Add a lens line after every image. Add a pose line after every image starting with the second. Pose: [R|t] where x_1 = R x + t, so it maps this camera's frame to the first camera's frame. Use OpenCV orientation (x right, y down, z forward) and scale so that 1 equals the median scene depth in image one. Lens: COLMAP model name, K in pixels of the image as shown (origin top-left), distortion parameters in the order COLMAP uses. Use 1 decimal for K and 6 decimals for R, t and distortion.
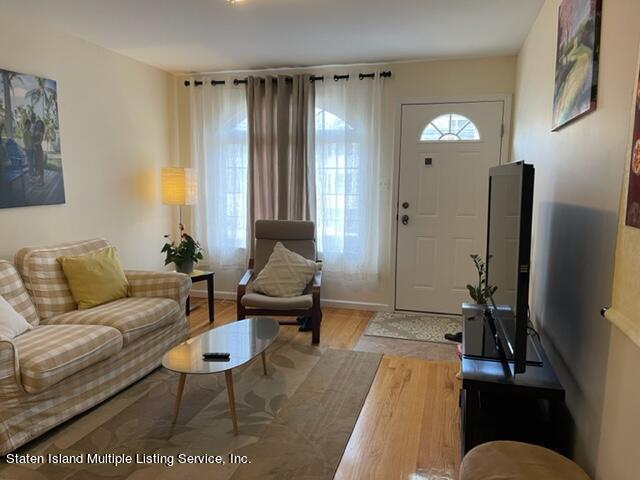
lens RADIAL K [[482.4, 0, 317.4], [0, 482.4, 238.7], [0, 0, 1]] dist [0.048422, -0.033131]
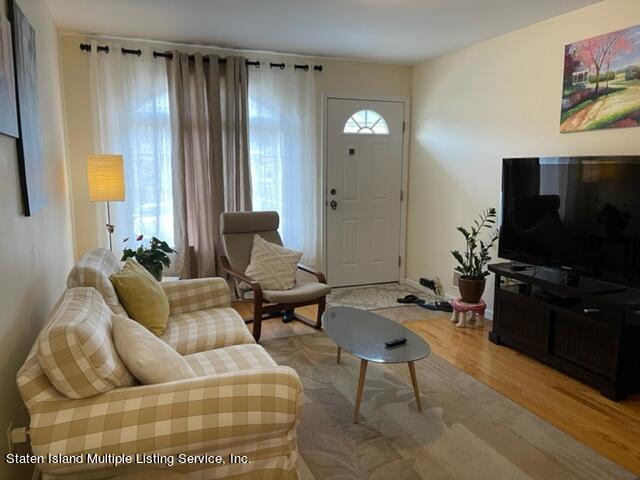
lens RADIAL K [[482.4, 0, 317.8], [0, 482.4, 240.2], [0, 0, 1]] dist [0.048422, -0.033131]
pose [[0.797093, -0.097118, 0.595996, -0.518152], [0.078508, 0.995272, 0.057183, -0.025948], [-0.598731, 0.001211, 0.800949, 0.153232]]
